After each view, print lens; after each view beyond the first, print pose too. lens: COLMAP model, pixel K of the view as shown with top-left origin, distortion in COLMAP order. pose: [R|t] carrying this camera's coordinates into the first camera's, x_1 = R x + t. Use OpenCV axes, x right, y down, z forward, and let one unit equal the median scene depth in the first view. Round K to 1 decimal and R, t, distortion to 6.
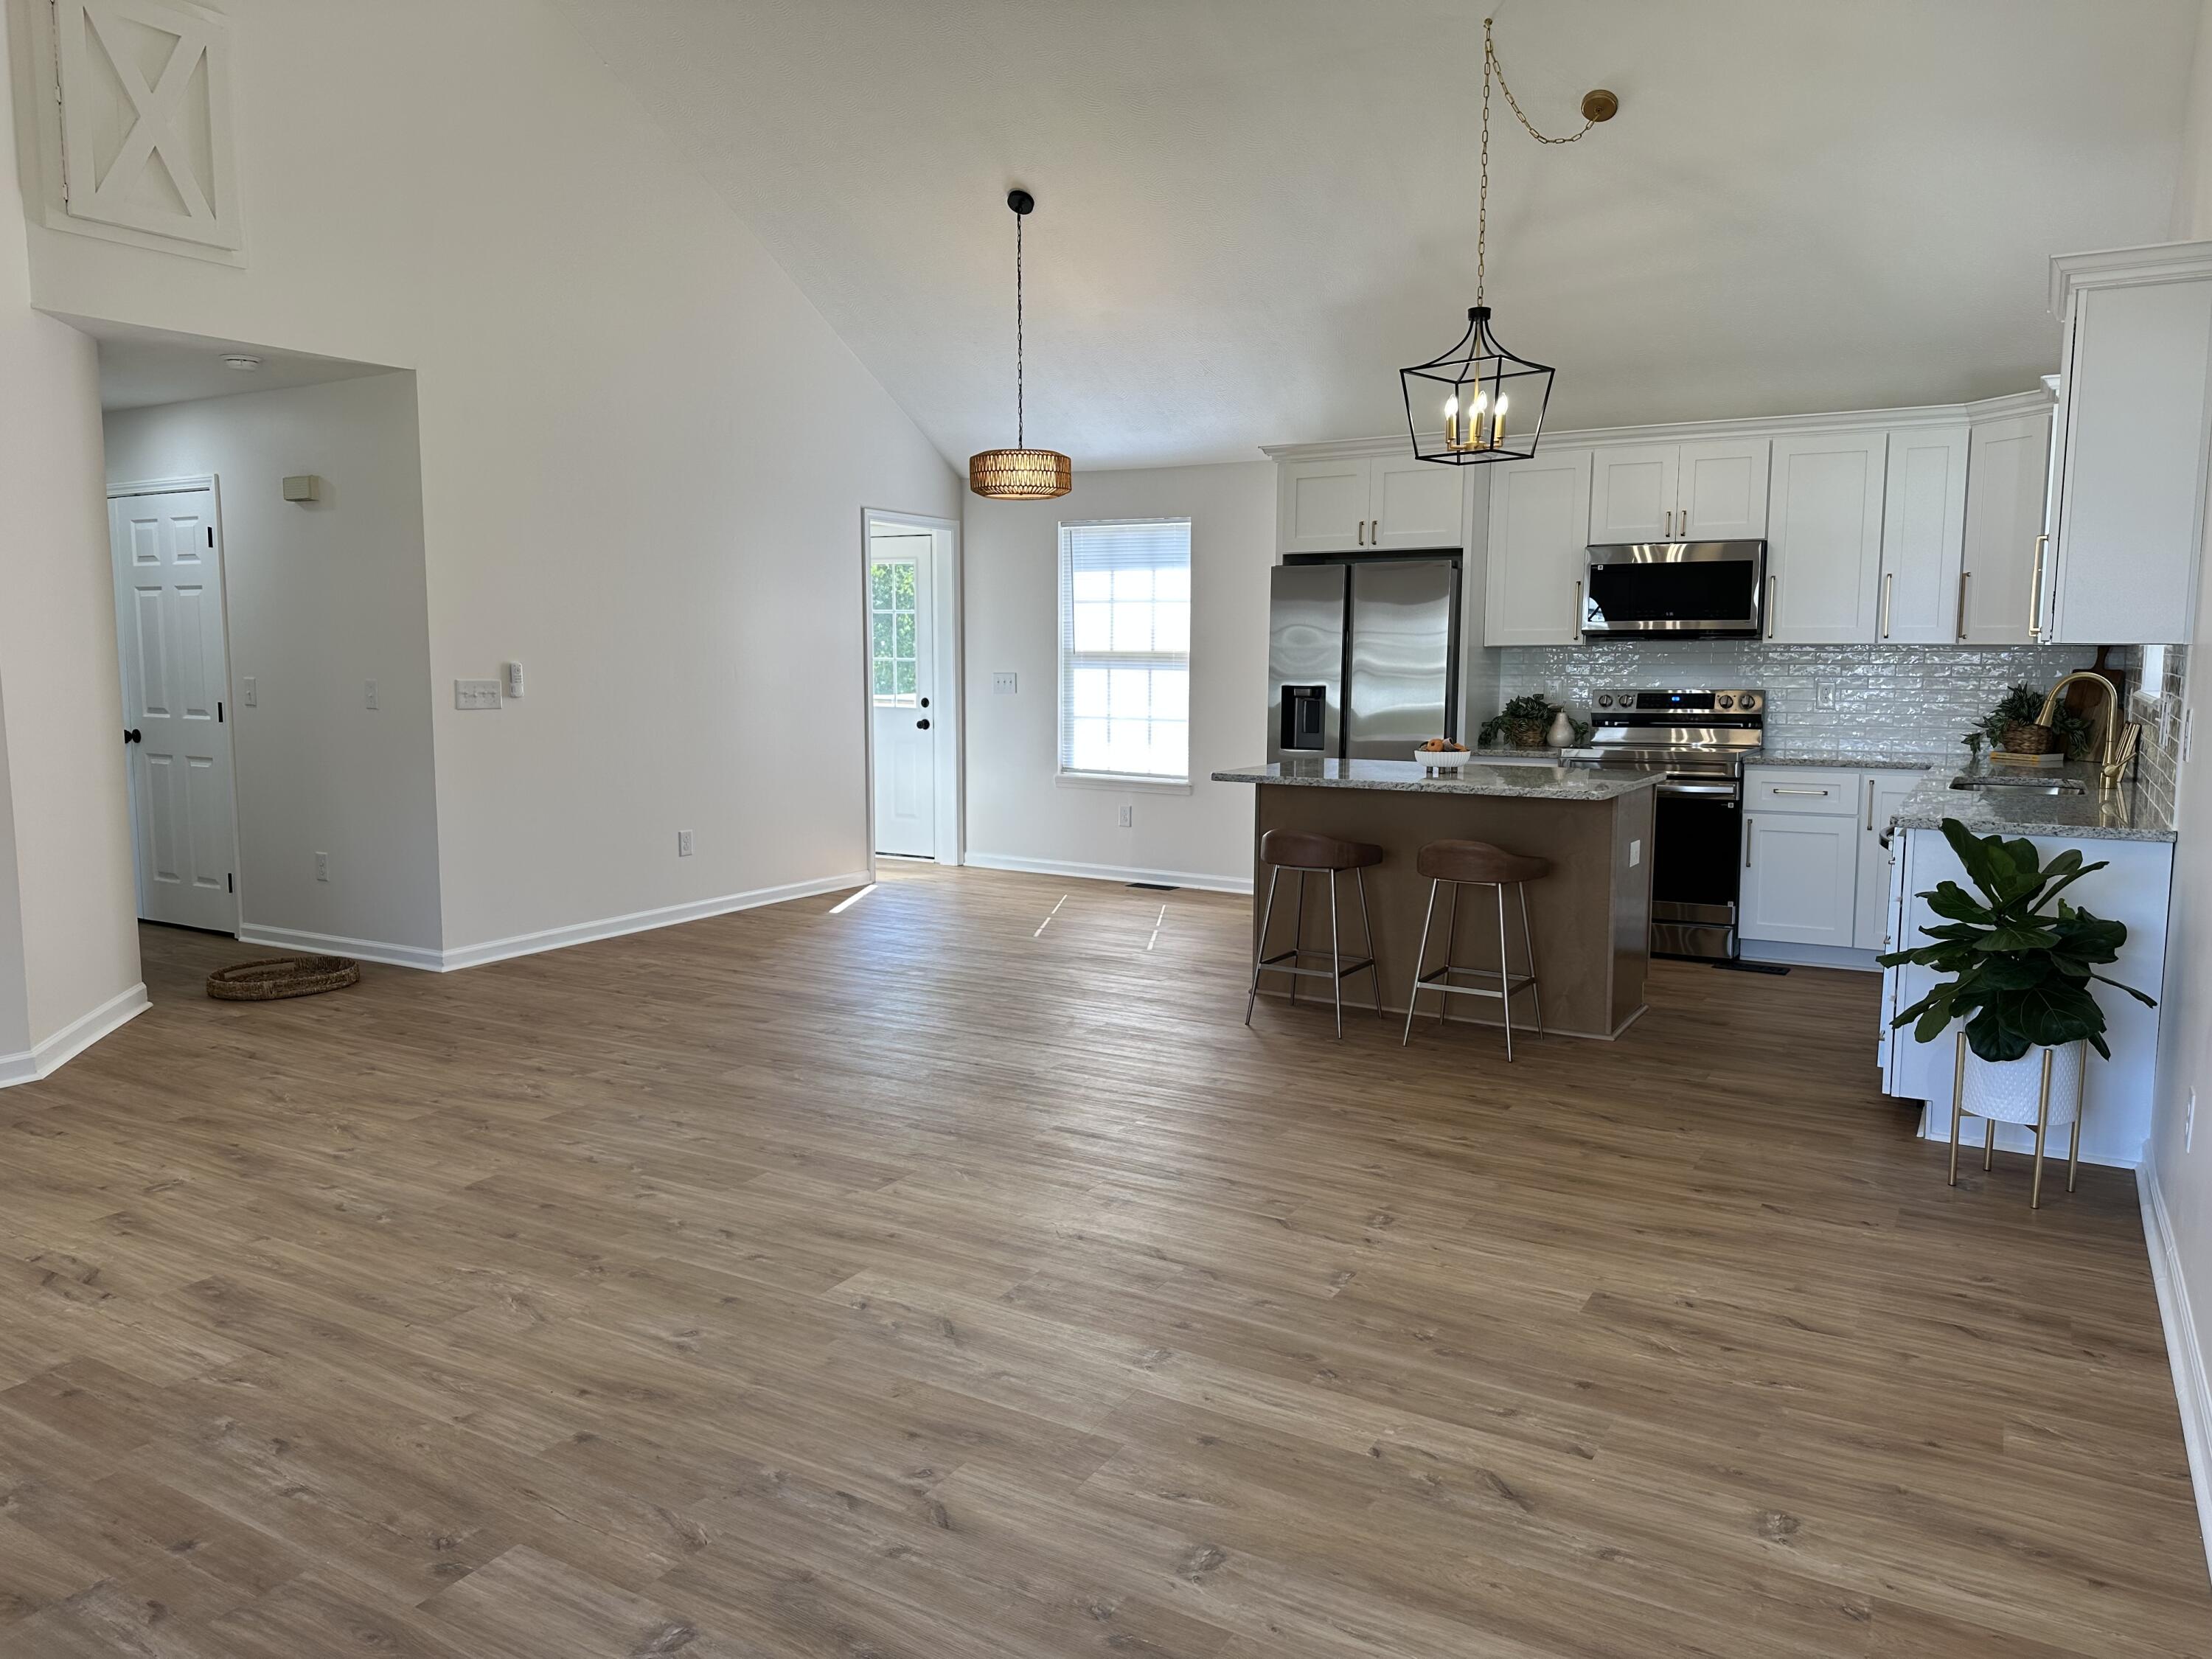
lens RADIAL K [[1553.7, 0, 1106.0], [0, 1553.7, 829.5], [0, 0, 1]] dist [0.044613, -0.094154]
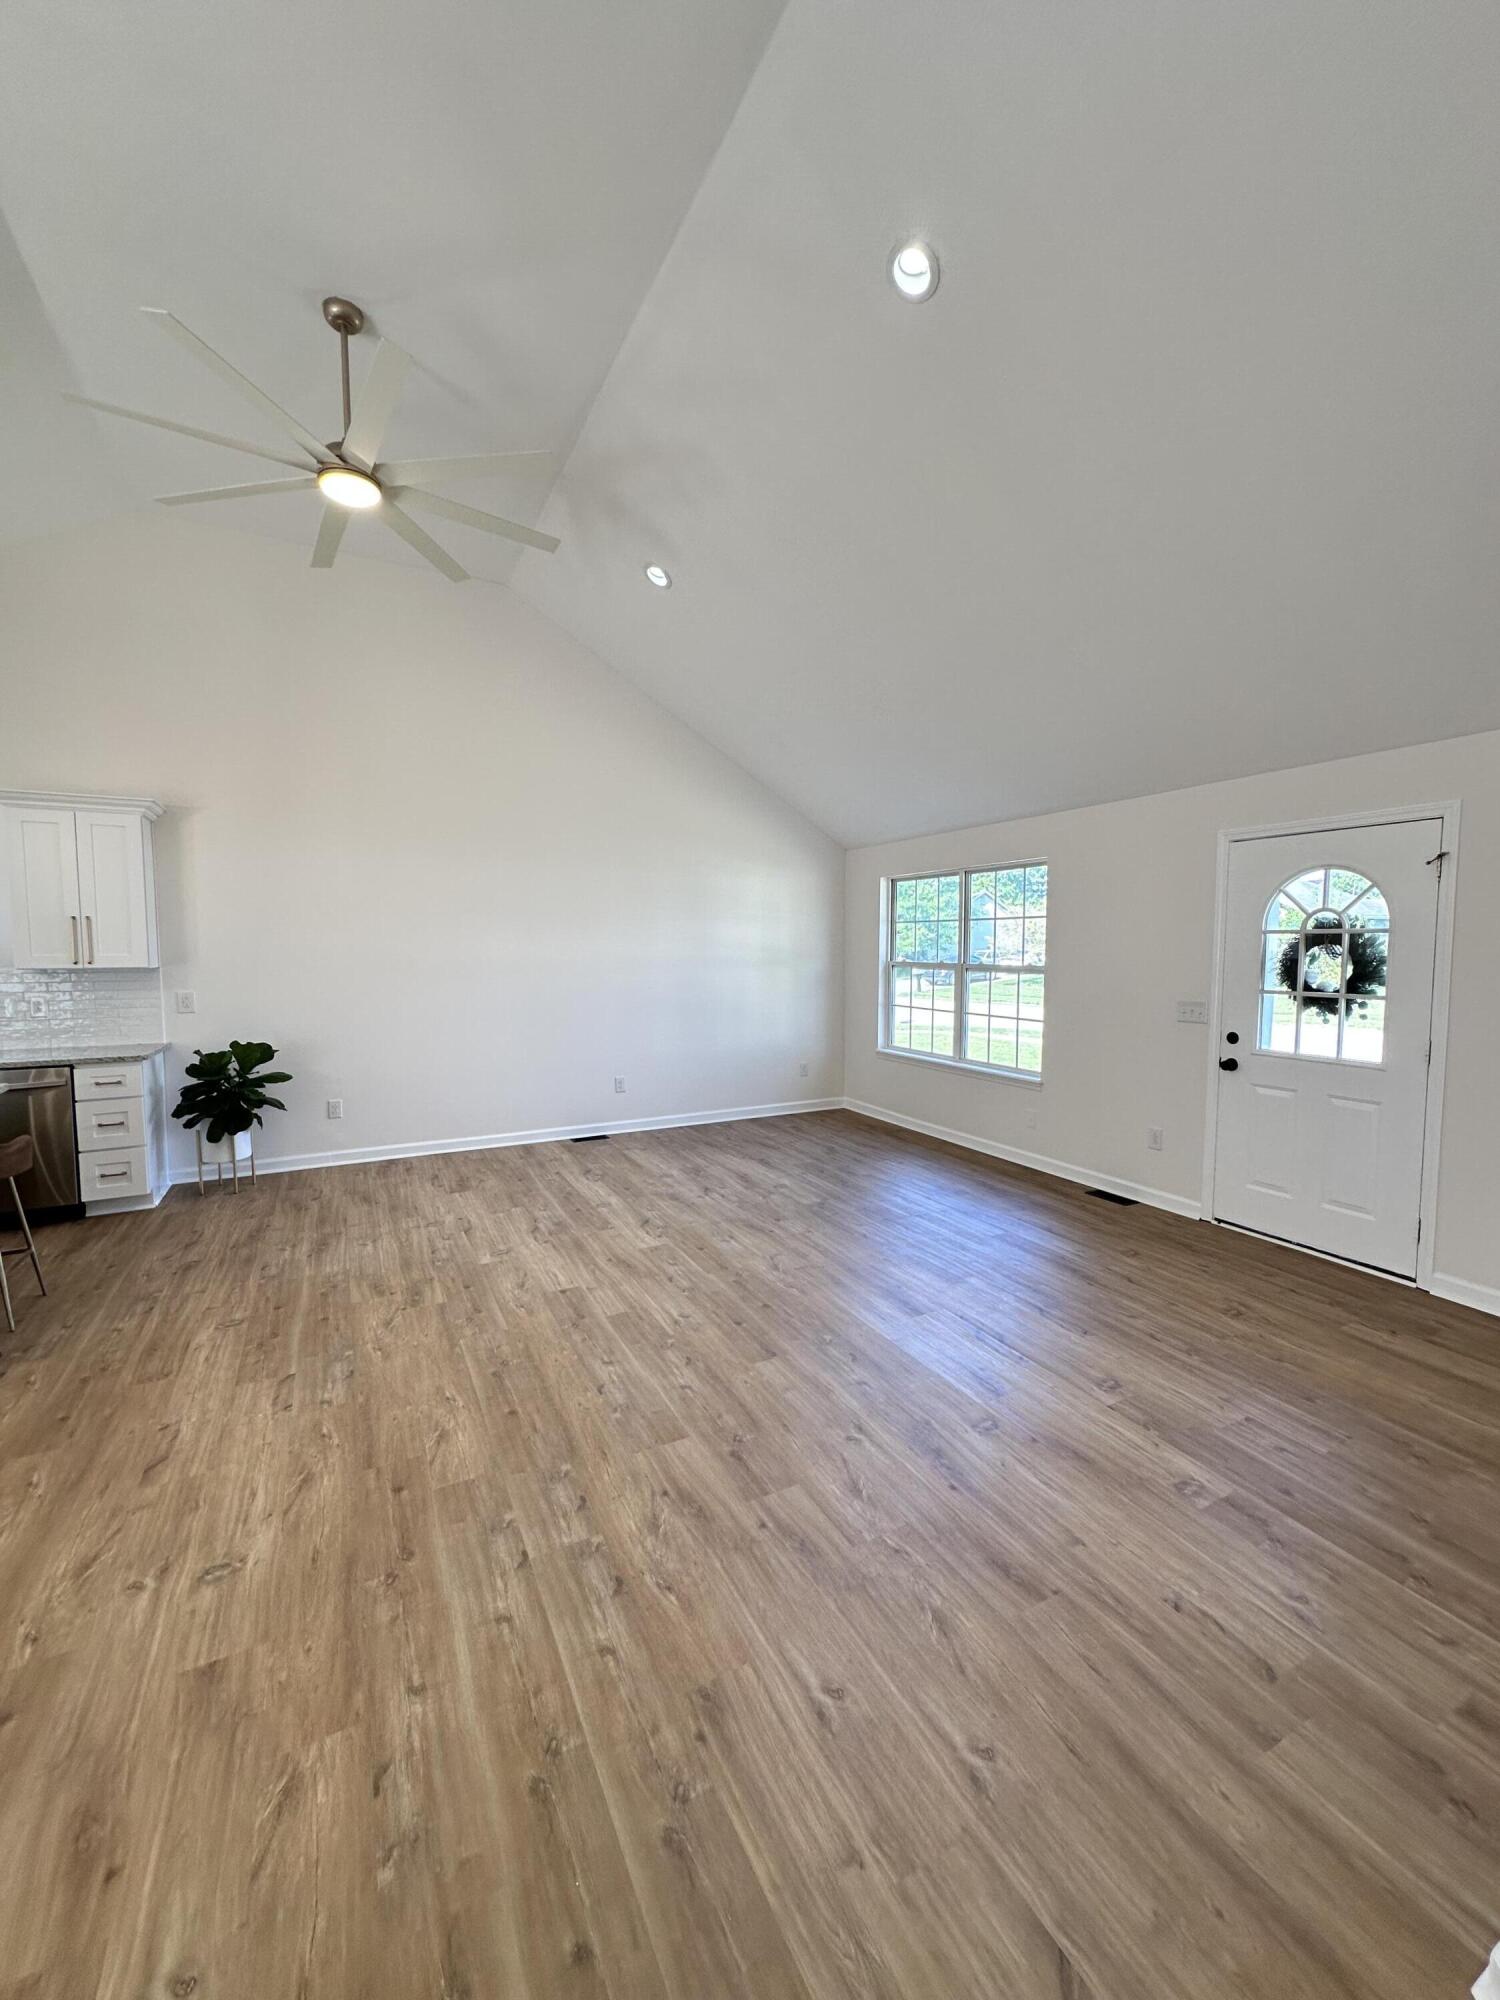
lens RADIAL K [[799.0, 0, 750.0], [0, 799.0, 1000.0], [0, 0, 1]] dist [-0.001346, -0.000089]
pose [[-0.849148, -0.039449, 0.526679, -0.807839], [0.059942, 0.983565, 0.170313, -0.239586], [-0.524742, 0.176191, -0.832828, 1.652759]]
